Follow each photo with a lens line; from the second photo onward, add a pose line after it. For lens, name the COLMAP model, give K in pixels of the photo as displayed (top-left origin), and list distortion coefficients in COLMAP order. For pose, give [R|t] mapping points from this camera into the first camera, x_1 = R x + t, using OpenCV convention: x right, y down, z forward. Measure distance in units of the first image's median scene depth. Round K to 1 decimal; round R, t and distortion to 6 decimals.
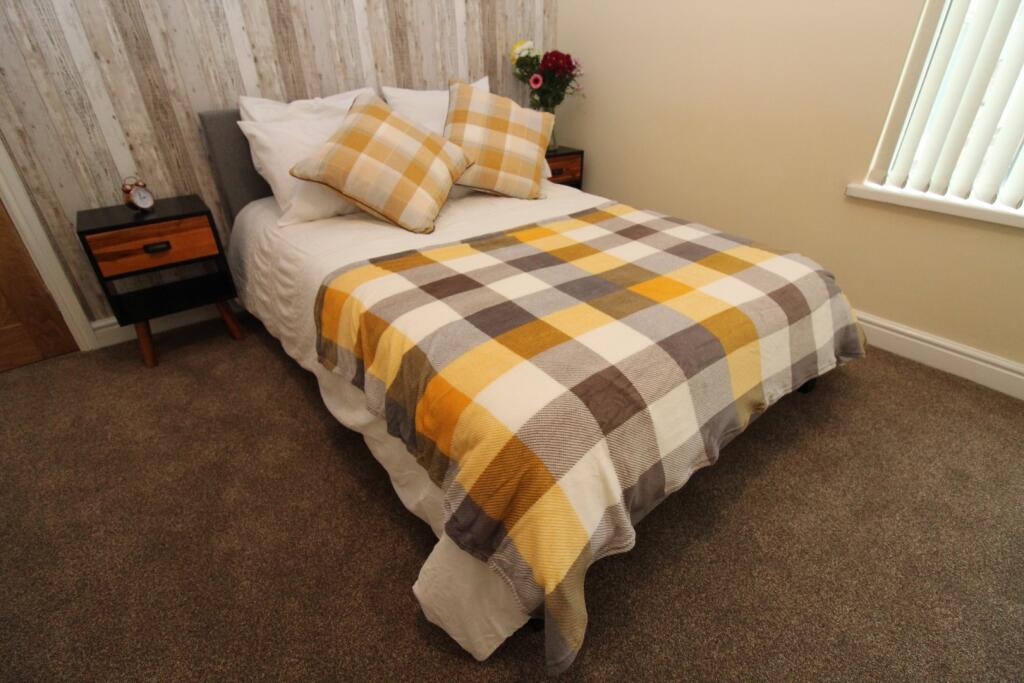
lens RADIAL K [[486.4, 0, 512.0], [0, 486.4, 341.5], [0, 0, 1]] dist [0.001782, -0.015118]
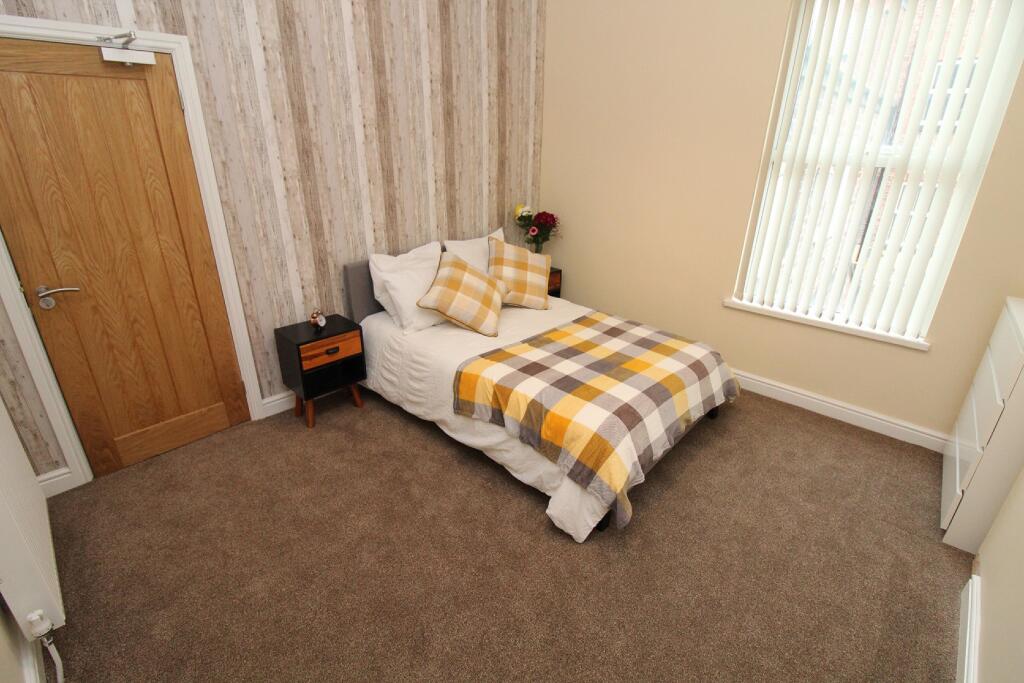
lens RADIAL K [[474.7, 0, 518.5], [0, 474.7, 340.2], [0, 0, 1]] dist [0.005748, -0.015277]
pose [[0.988997, -0.033462, 0.144103, -0.377084], [0.052998, 0.989571, -0.133941, 0.019385], [-0.138118, 0.140105, 0.980456, -0.716550]]
